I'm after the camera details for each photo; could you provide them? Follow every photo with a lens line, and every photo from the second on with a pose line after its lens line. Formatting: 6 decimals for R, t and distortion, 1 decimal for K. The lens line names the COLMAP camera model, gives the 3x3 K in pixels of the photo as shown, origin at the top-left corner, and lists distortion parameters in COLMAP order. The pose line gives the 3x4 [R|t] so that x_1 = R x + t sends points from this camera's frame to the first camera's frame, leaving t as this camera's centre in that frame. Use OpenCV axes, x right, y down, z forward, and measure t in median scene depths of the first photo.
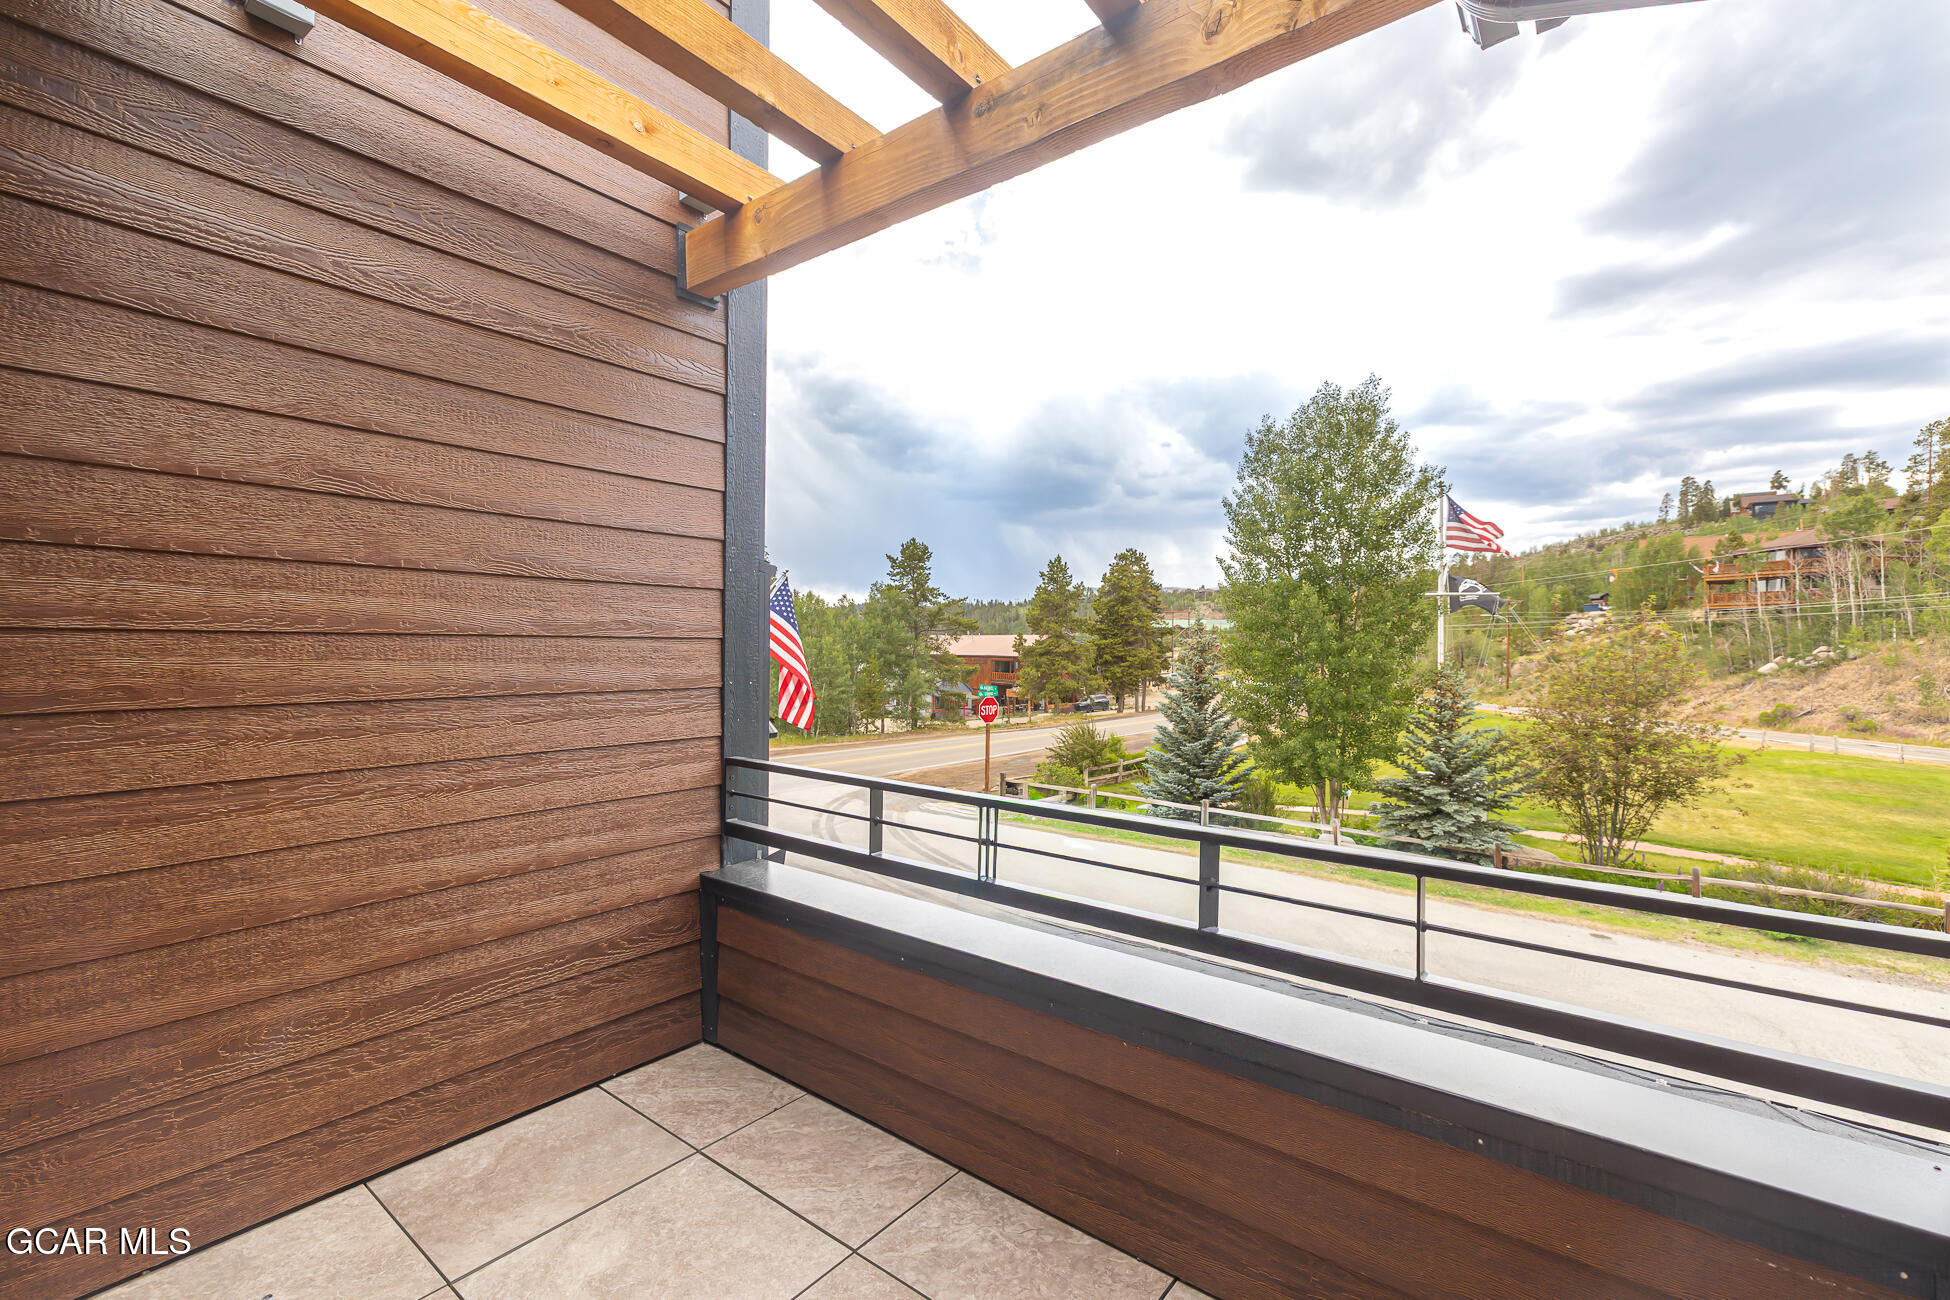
lens RADIAL K [[828.0, 0, 985.7], [0, 828.0, 638.1], [0, 0, 1]] dist [0.001909, -0.000325]
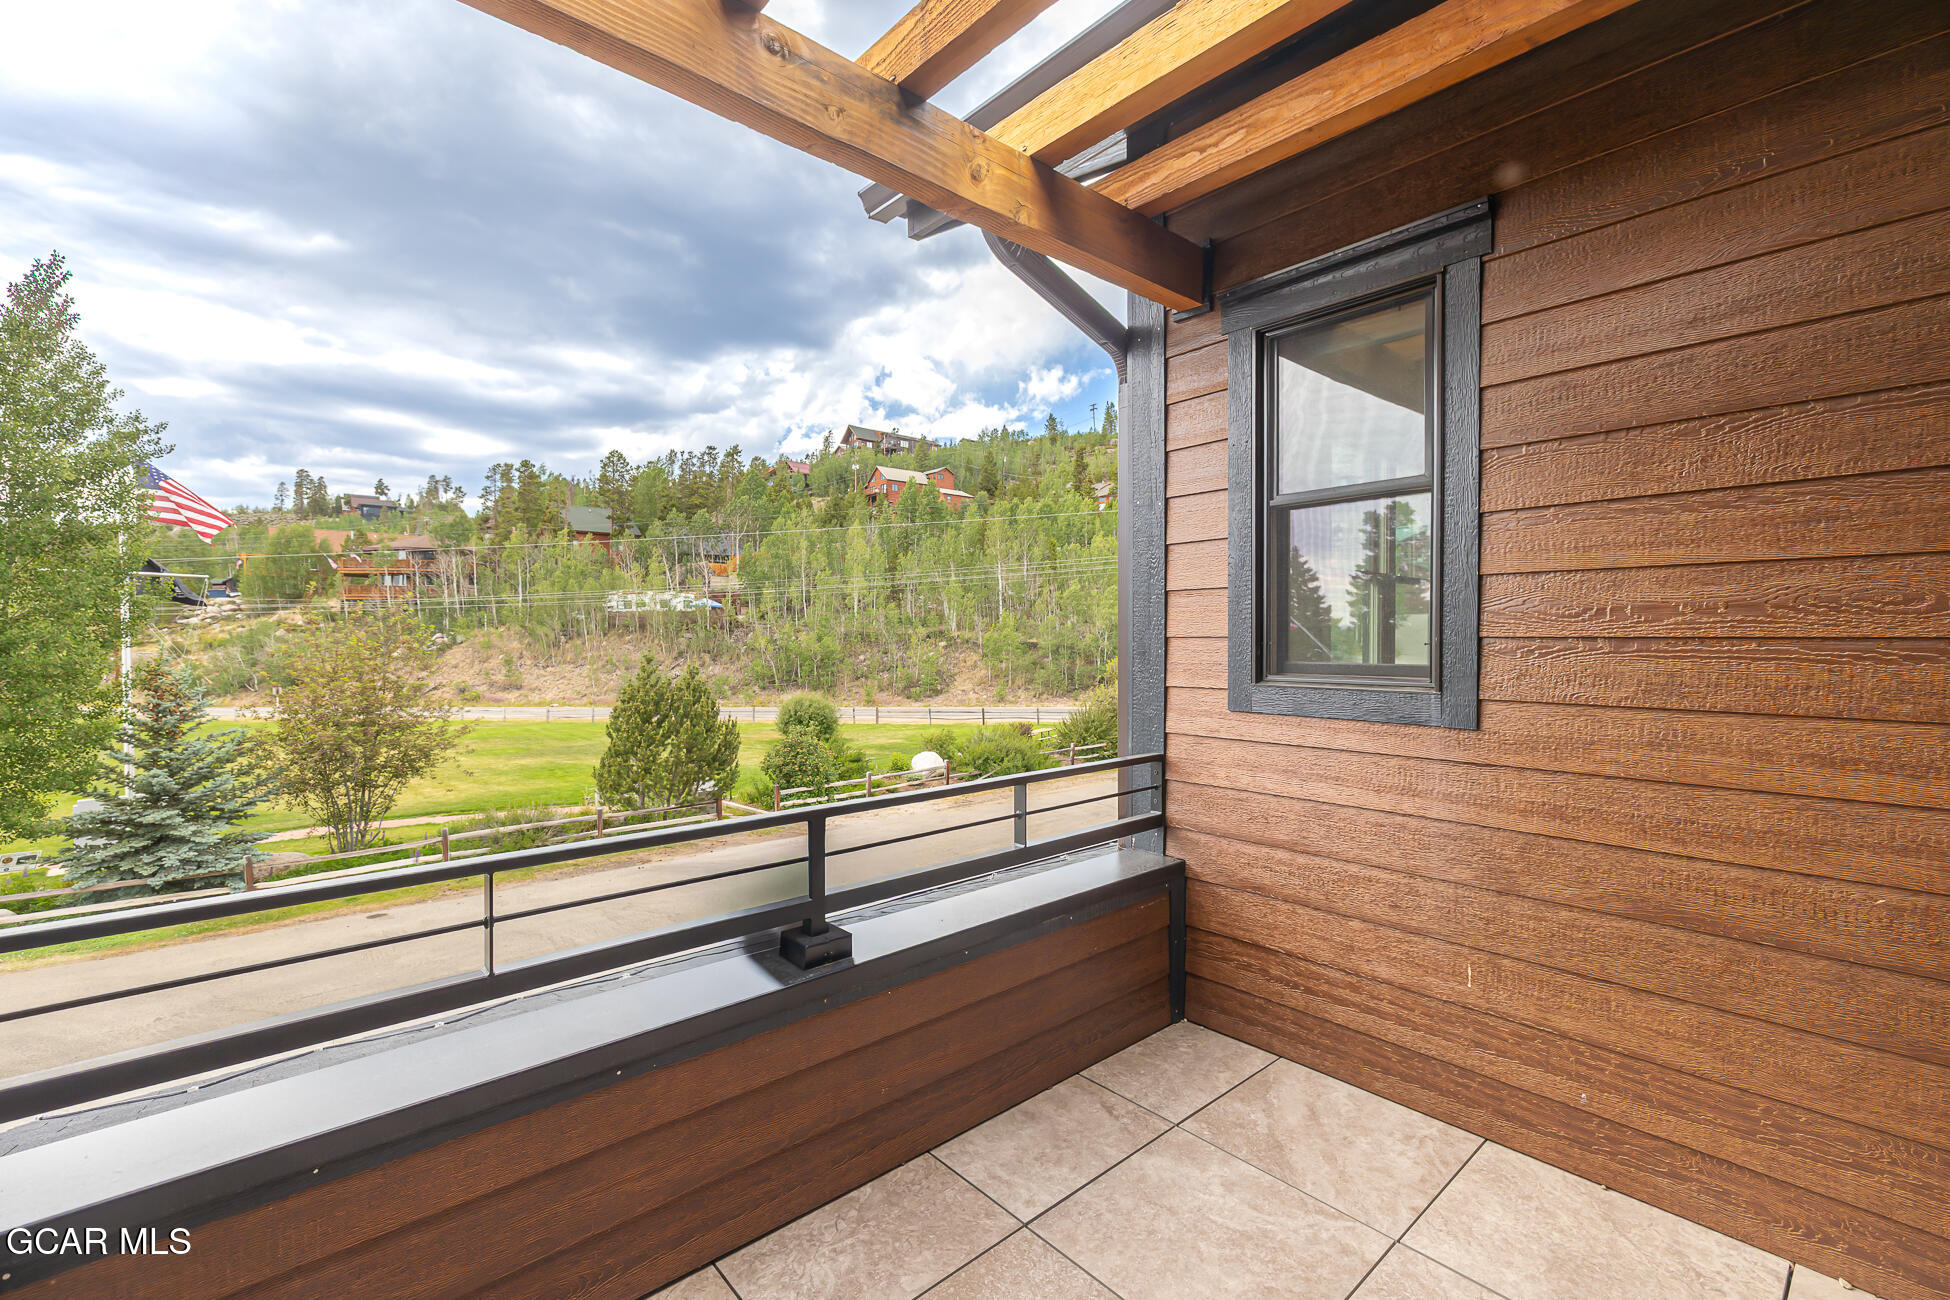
lens RADIAL K [[828.0, 0, 955.9], [0, 828.0, 659.5], [0, 0, 1]] dist [0.001909, -0.000325]
pose [[0.188913, -0.036676, 0.981309, -0.101483], [-0.003002, 0.999276, 0.037926, -0.001624], [-0.981989, -0.010111, 0.188666, 0.076672]]
